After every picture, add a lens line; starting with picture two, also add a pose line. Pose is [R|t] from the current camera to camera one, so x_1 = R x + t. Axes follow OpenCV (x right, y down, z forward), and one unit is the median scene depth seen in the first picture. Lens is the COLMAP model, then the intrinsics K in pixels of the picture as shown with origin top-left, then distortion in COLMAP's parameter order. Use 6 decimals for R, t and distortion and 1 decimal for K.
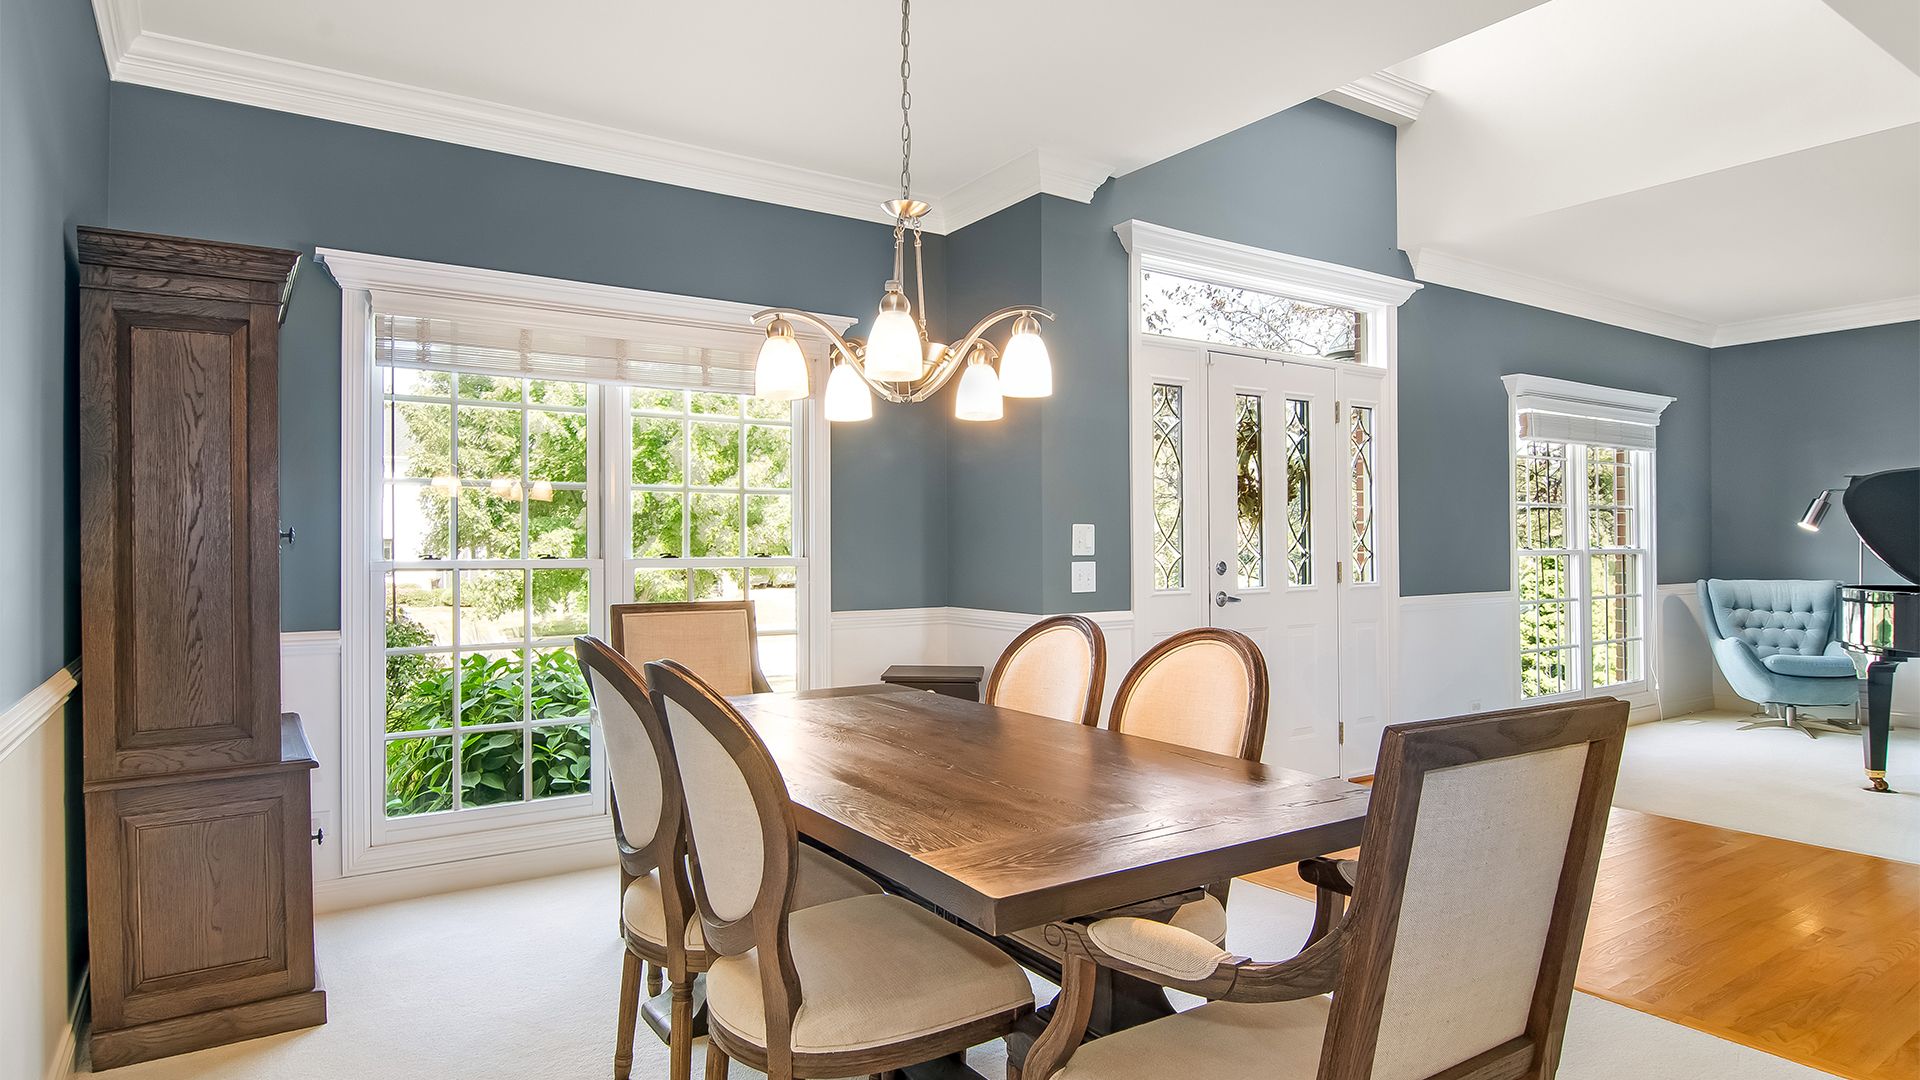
lens RADIAL K [[1061.1, 0, 897.8], [0, 1061.1, 530.0], [0, 0, 1]] dist [-0.014825, -0.000474]
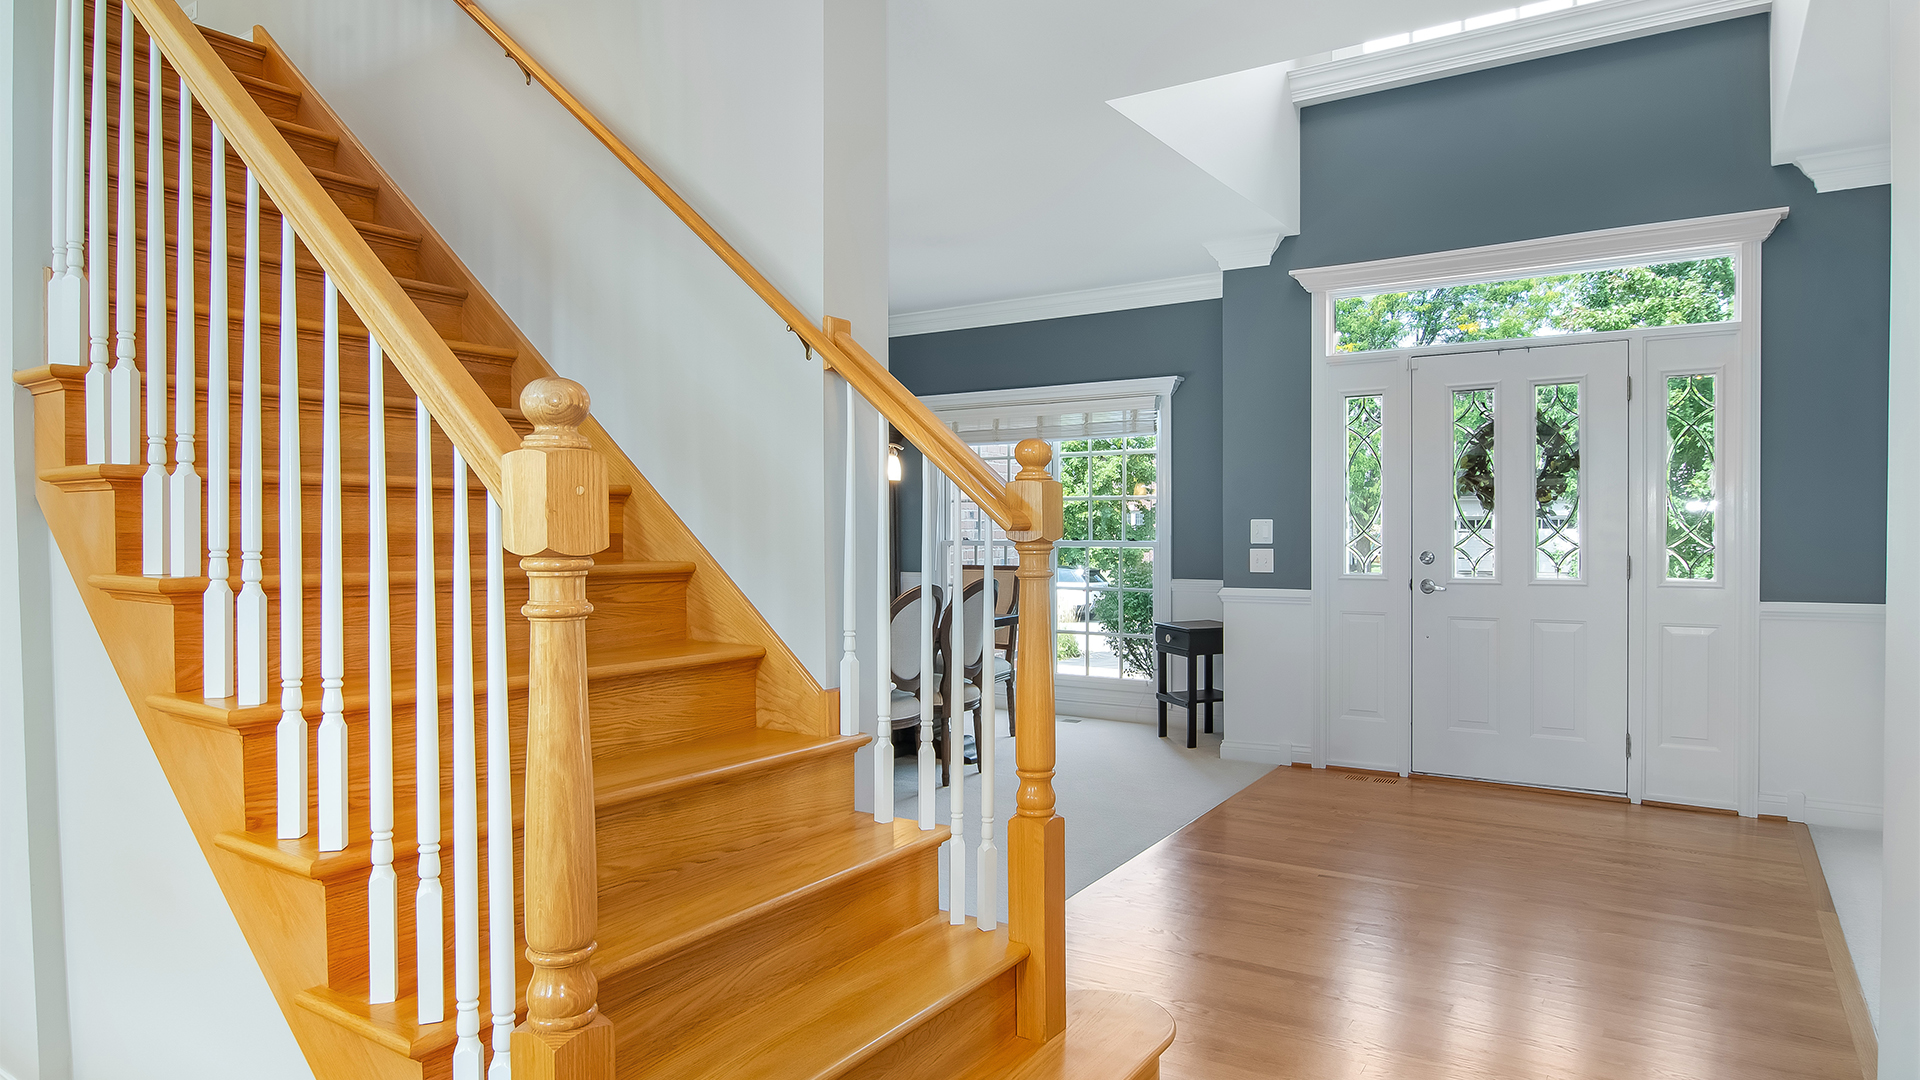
lens RADIAL K [[1115.0, 0, 960.0], [0, 1115.0, 540.0], [0, 0, 1]] dist [-0.000428, 0.000337]
pose [[0.404217, 0.015453, -0.914533, 1.077282], [0.015523, 0.999597, 0.023751, -0.015442], [0.914532, -0.023796, 0.403814, 0.105618]]
